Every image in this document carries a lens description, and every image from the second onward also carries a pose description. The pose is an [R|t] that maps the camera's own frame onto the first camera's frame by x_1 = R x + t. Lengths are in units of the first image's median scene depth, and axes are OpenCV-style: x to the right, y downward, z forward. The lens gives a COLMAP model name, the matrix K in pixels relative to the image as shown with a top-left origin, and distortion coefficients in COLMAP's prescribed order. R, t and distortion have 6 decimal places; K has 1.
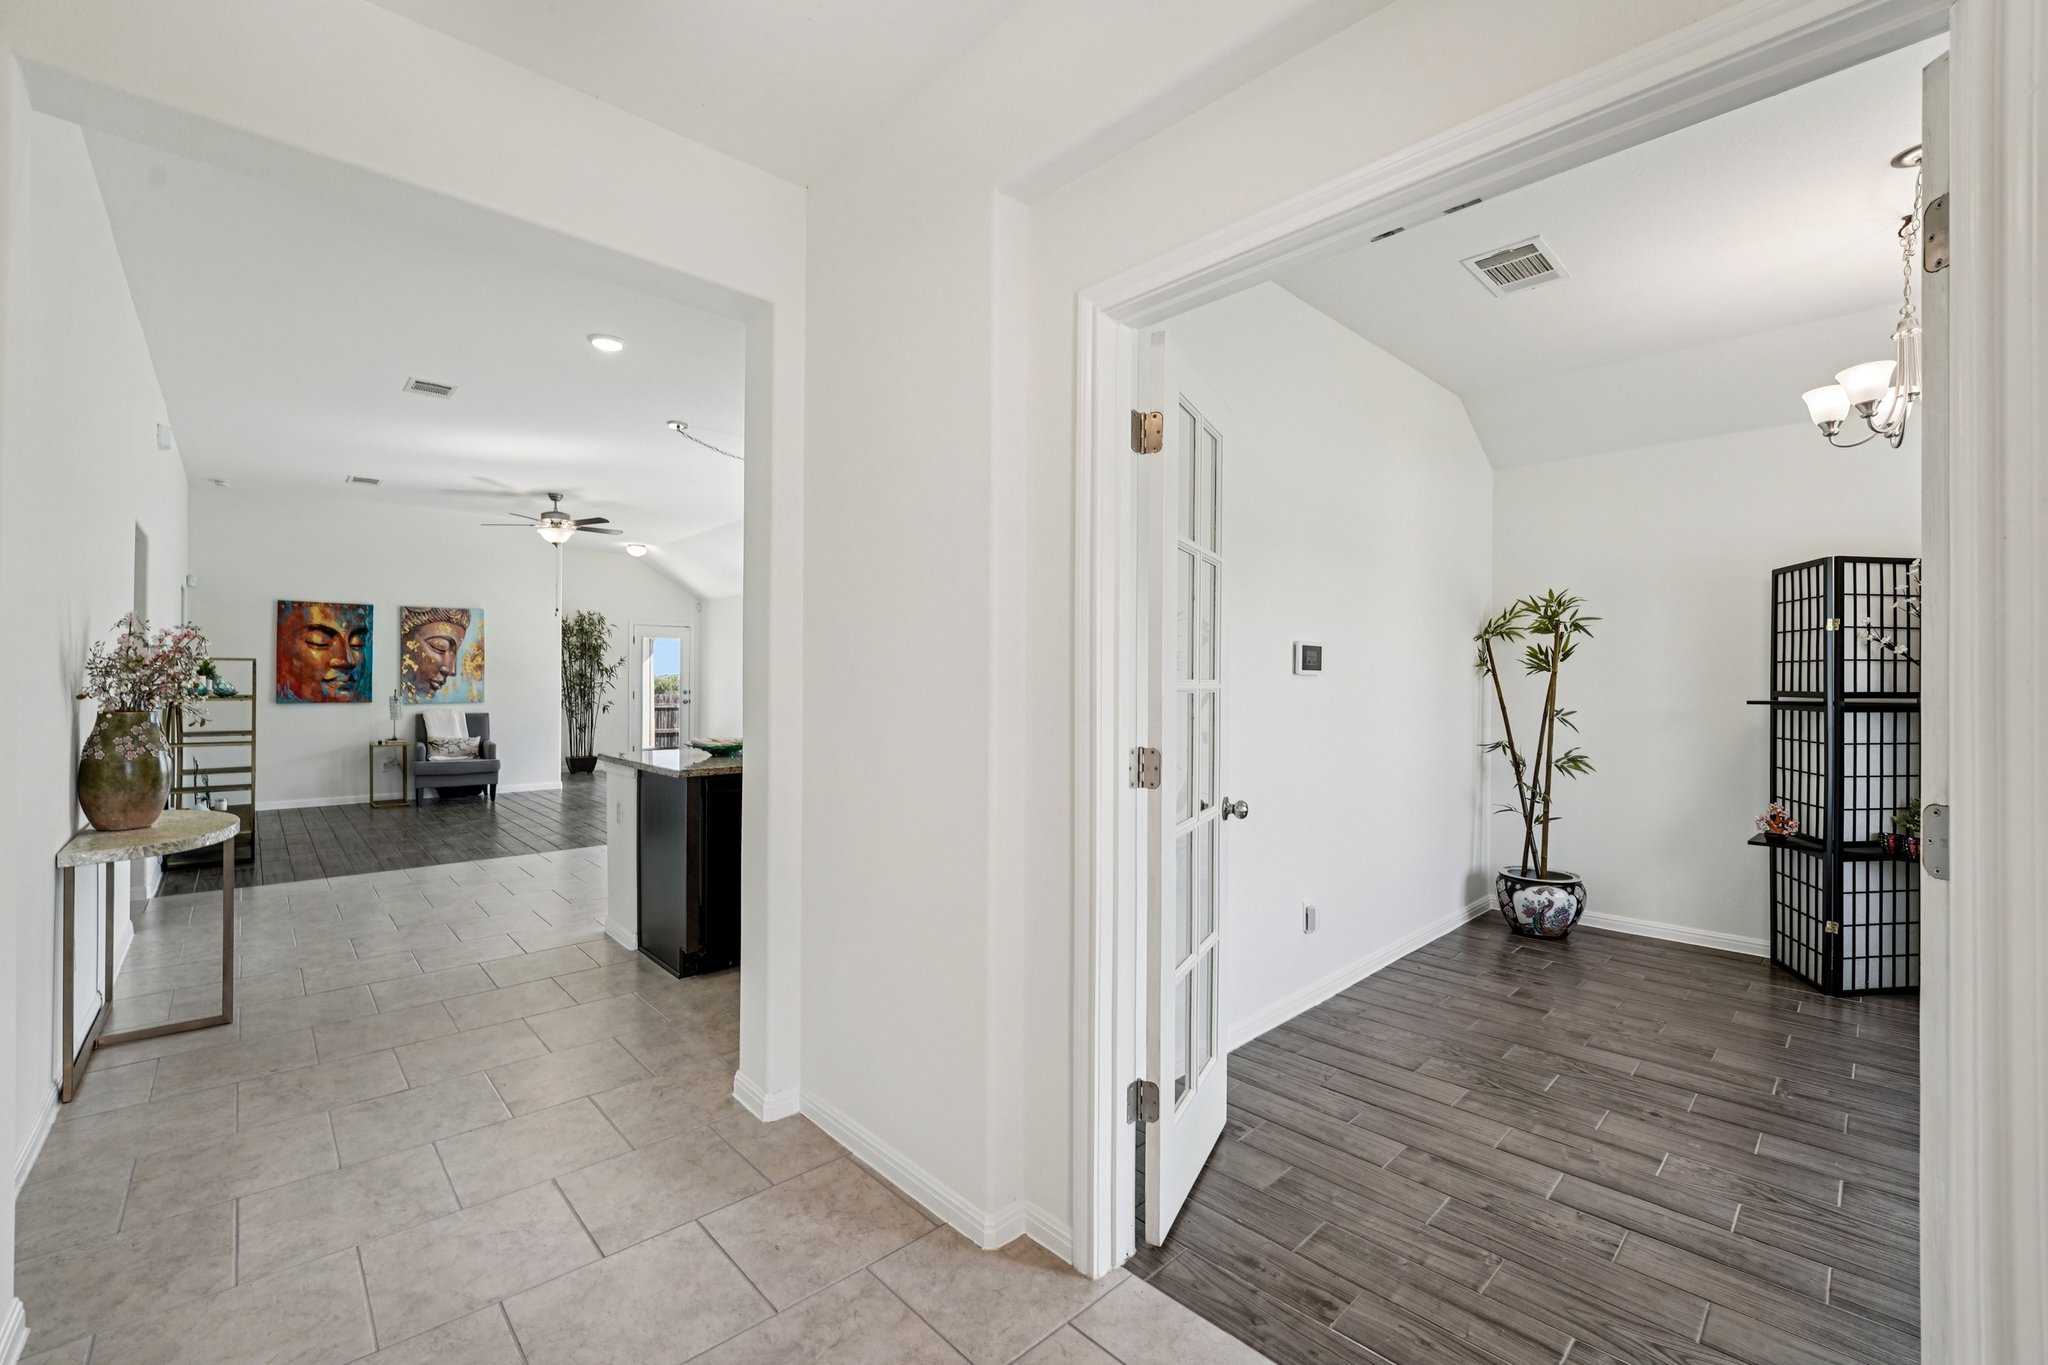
lens RADIAL K [[834.4, 0, 1024.0], [0, 834.4, 682.5], [0, 0, 1]] dist [0.000324, 0.000057]
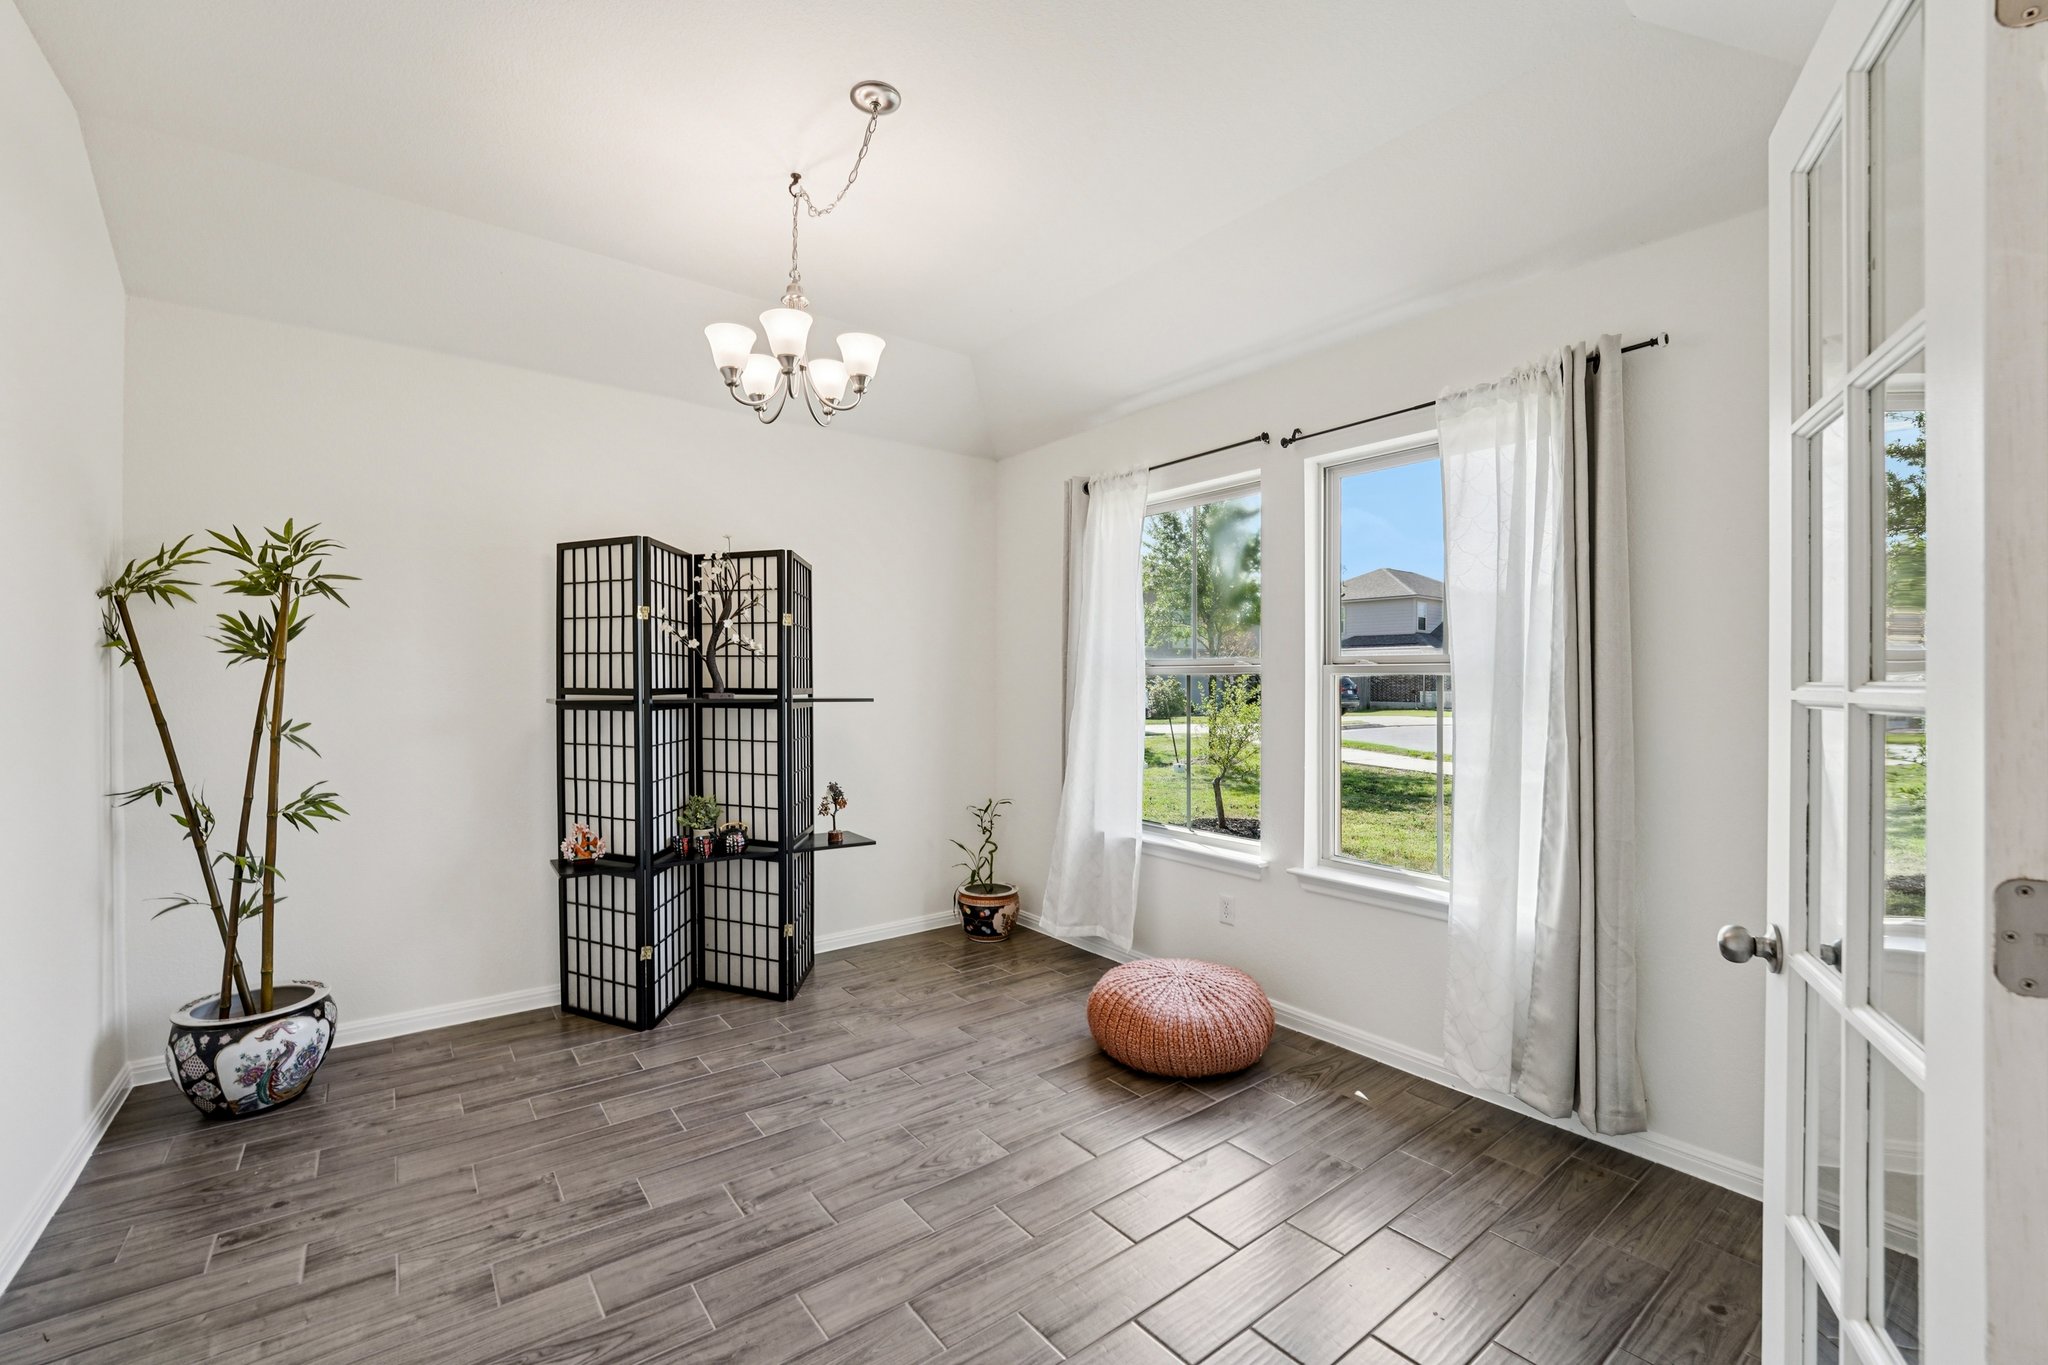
lens RADIAL K [[852.8, 0, 1019.4], [0, 852.8, 690.9], [0, 0, 1]] dist [-0.001650, -0.007050]
pose [[0.131706, -0.011994, 0.991216, 0.102387], [0.000224, 0.999927, 0.012069, 0.002651], [-0.991289, -0.001367, 0.131699, 0.401084]]
